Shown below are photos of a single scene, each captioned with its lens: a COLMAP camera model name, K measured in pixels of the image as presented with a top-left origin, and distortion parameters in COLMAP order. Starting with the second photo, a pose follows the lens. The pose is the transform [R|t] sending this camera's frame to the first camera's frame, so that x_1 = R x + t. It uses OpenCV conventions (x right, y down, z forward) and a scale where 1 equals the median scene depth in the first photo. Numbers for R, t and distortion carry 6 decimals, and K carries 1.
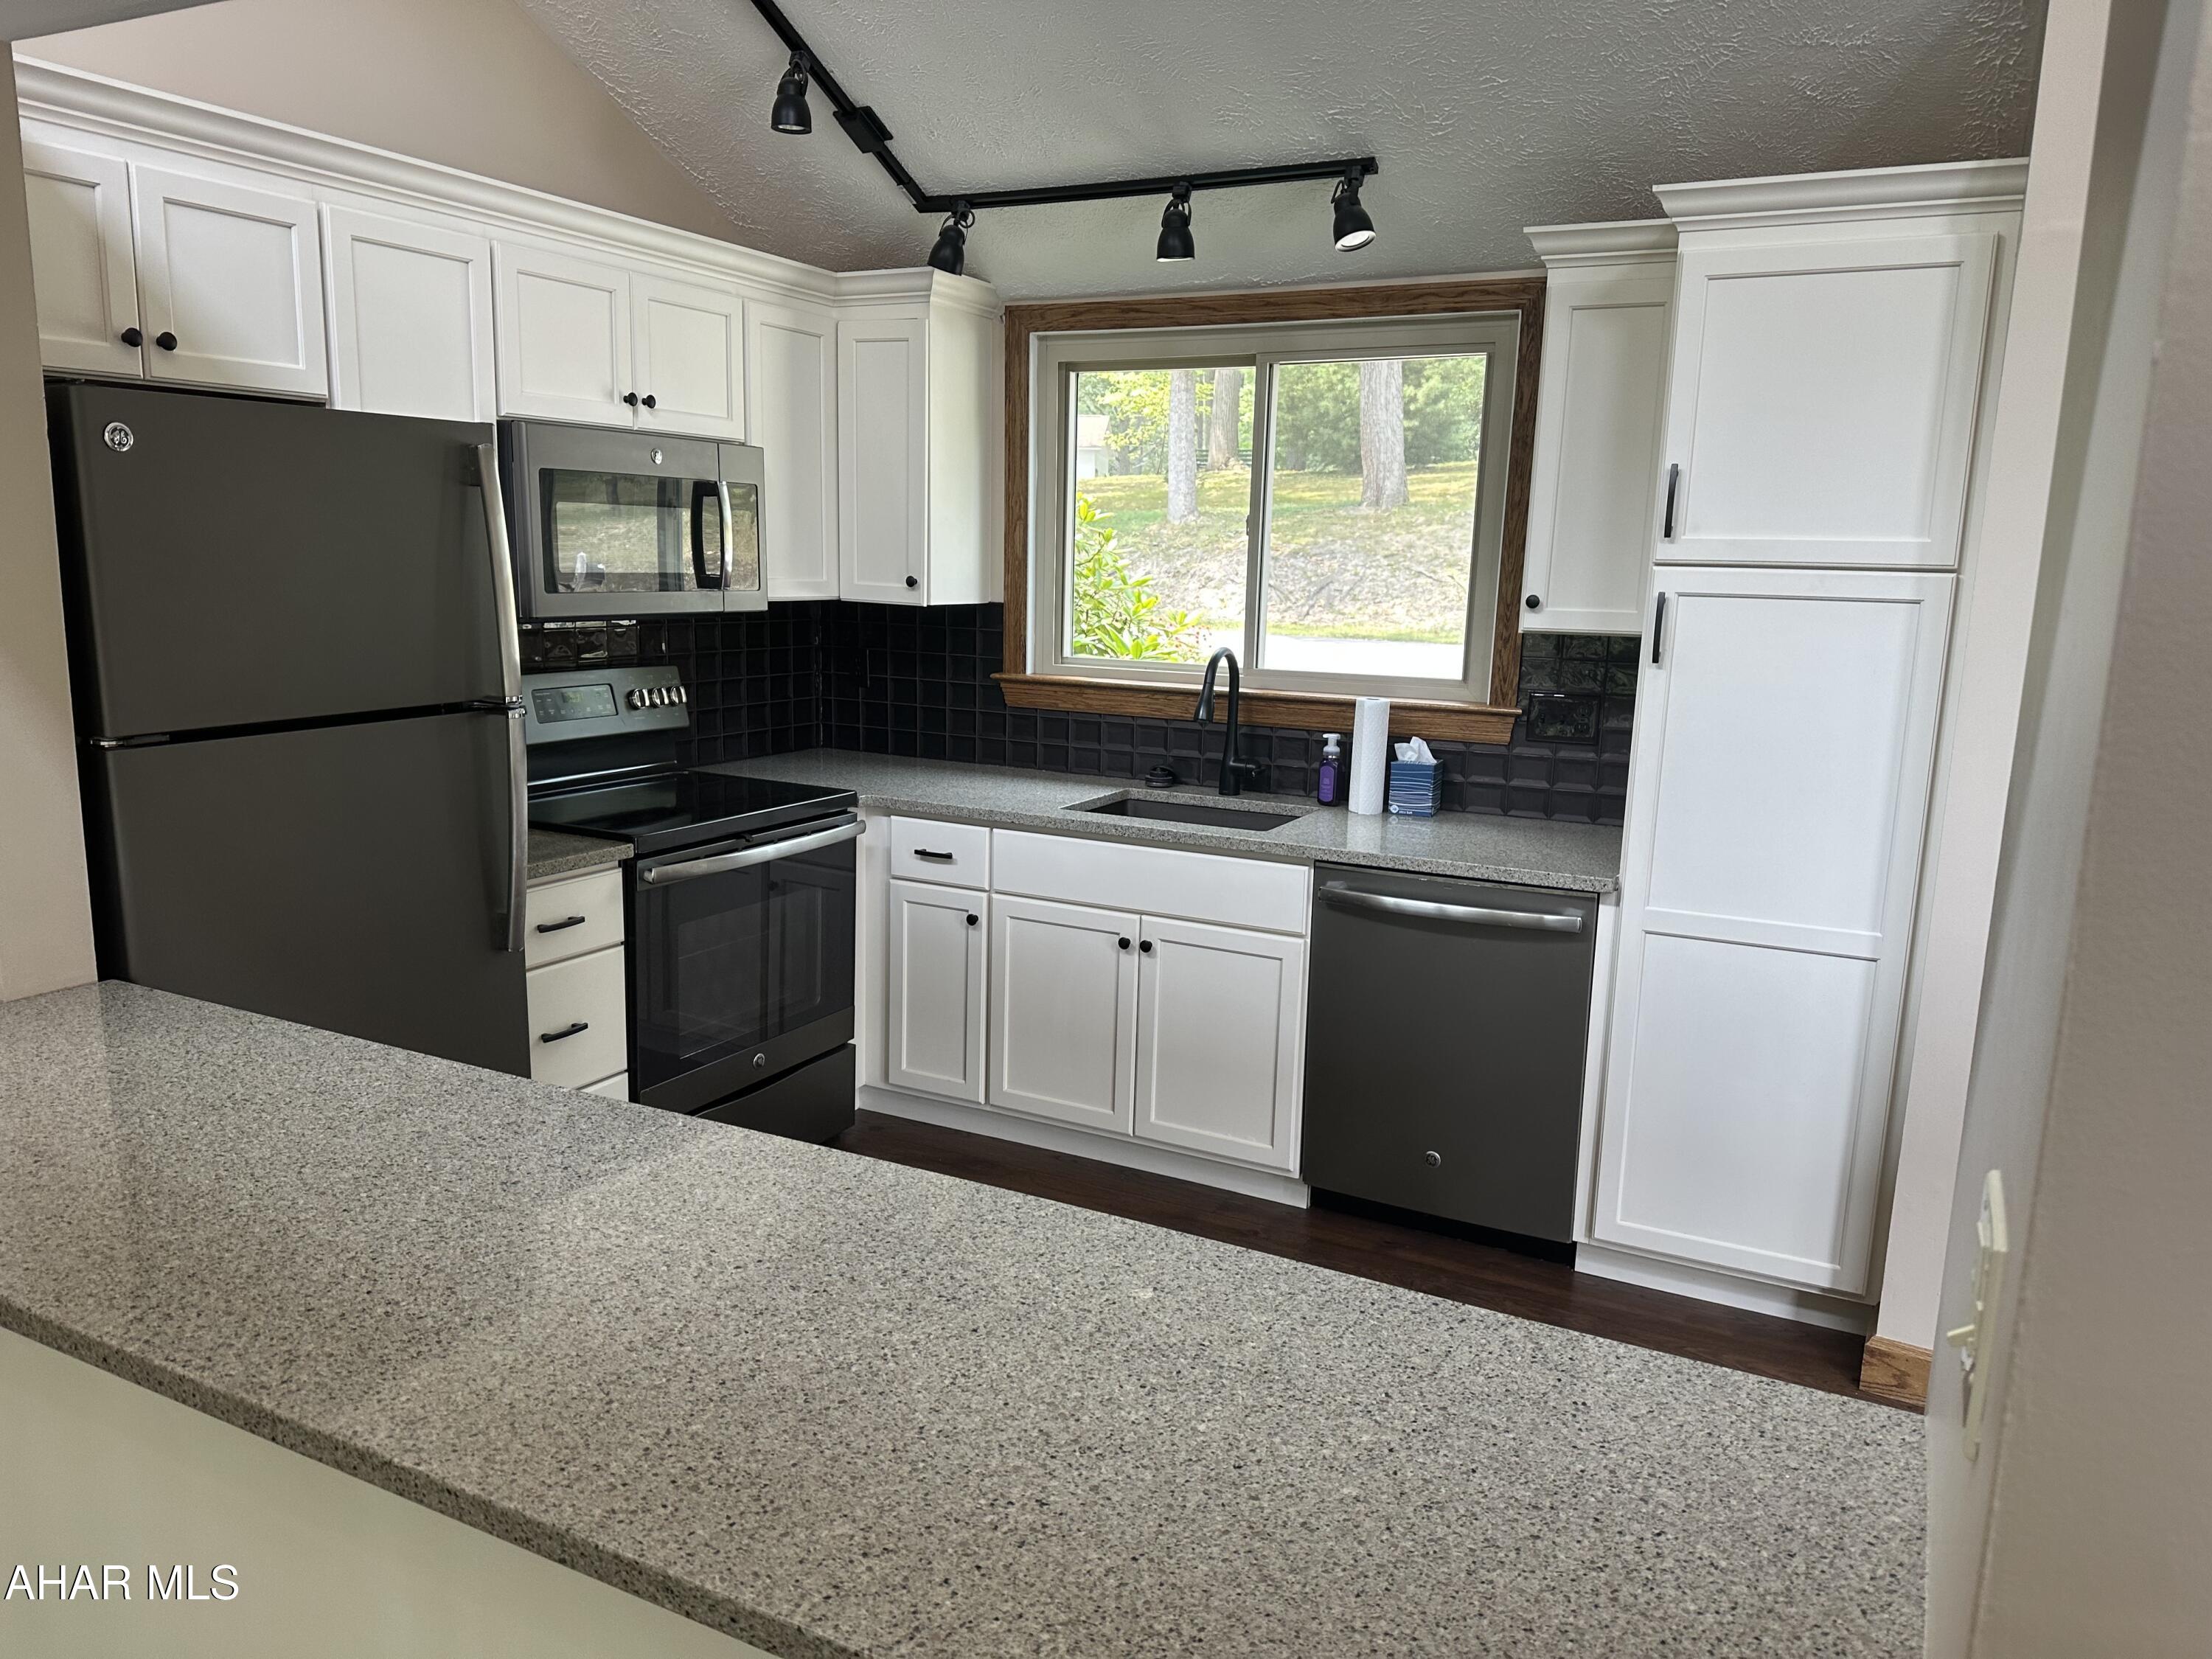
lens RADIAL K [[1572.5, 0, 1090.7], [0, 1572.5, 838.1], [0, 0, 1]] dist [0.036388, -0.031071]
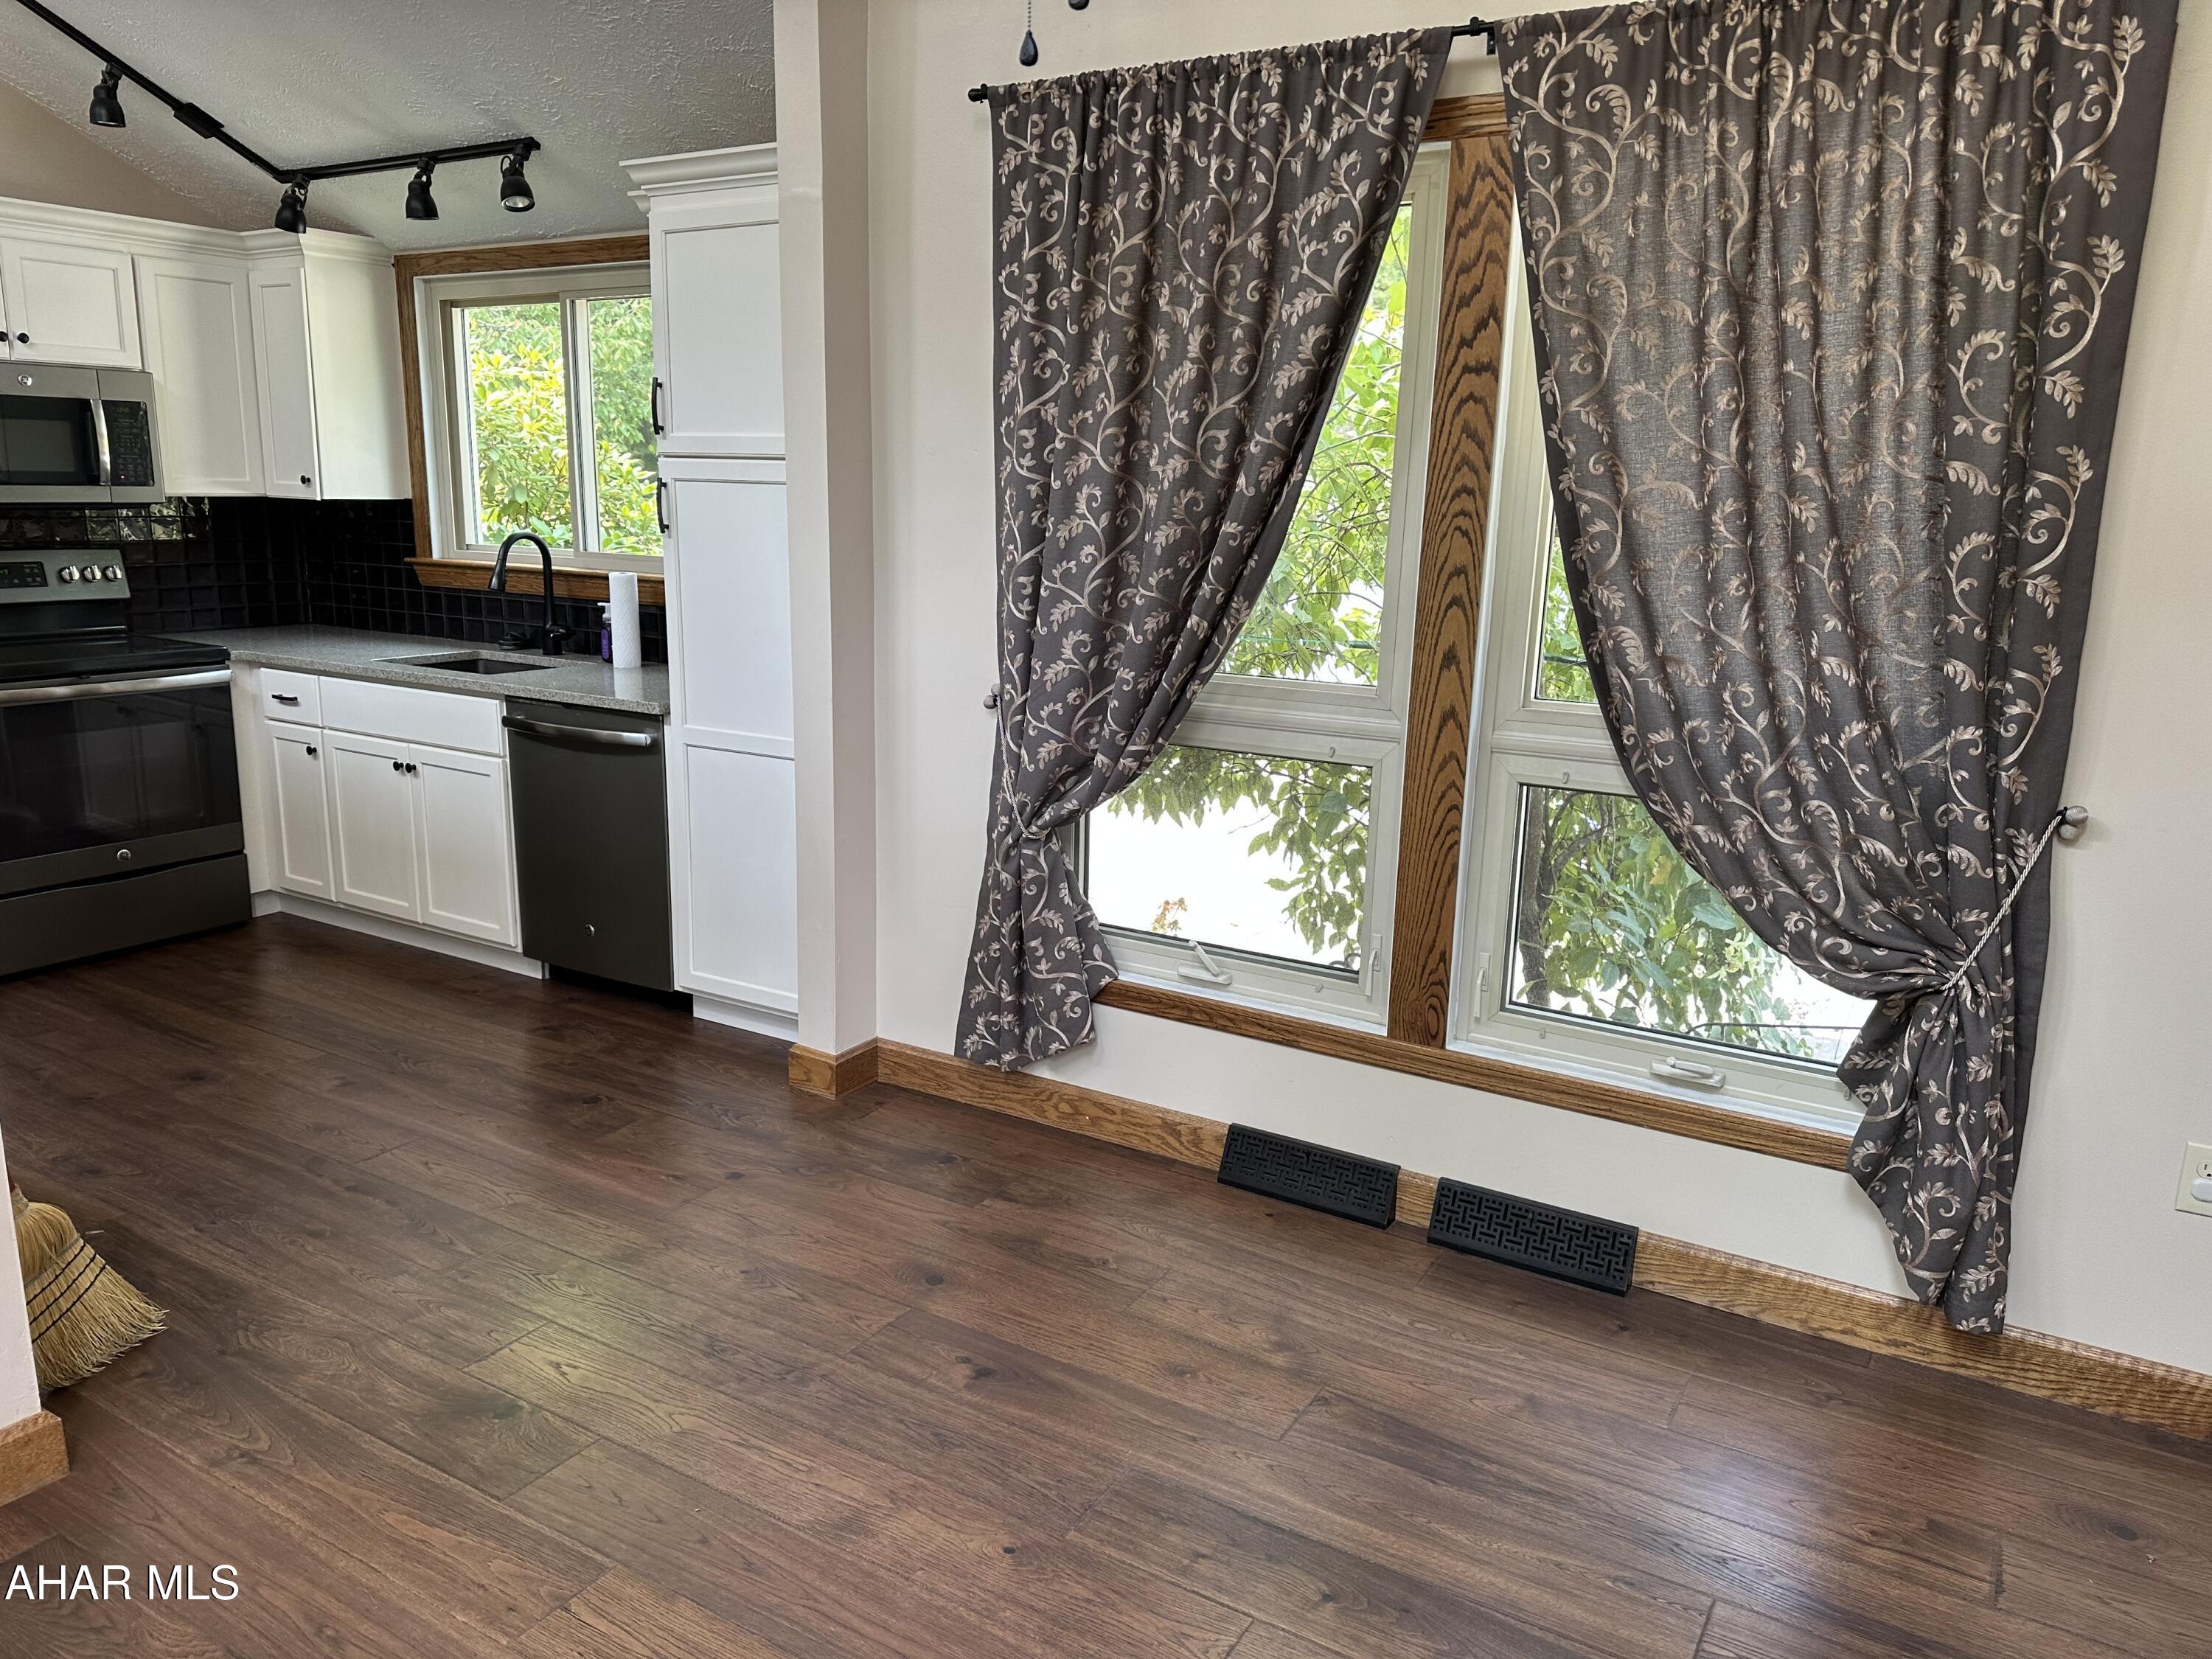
lens RADIAL K [[1597.9, 0, 1103.3], [0, 1597.9, 819.7], [0, 0, 1]] dist [-0.012843, 0.003070]
pose [[0.997938, 0.010362, -0.063341, 0.624747], [-0.008749, 0.999632, 0.025679, 0.068050], [0.063584, -0.025072, 0.997662, -0.221109]]
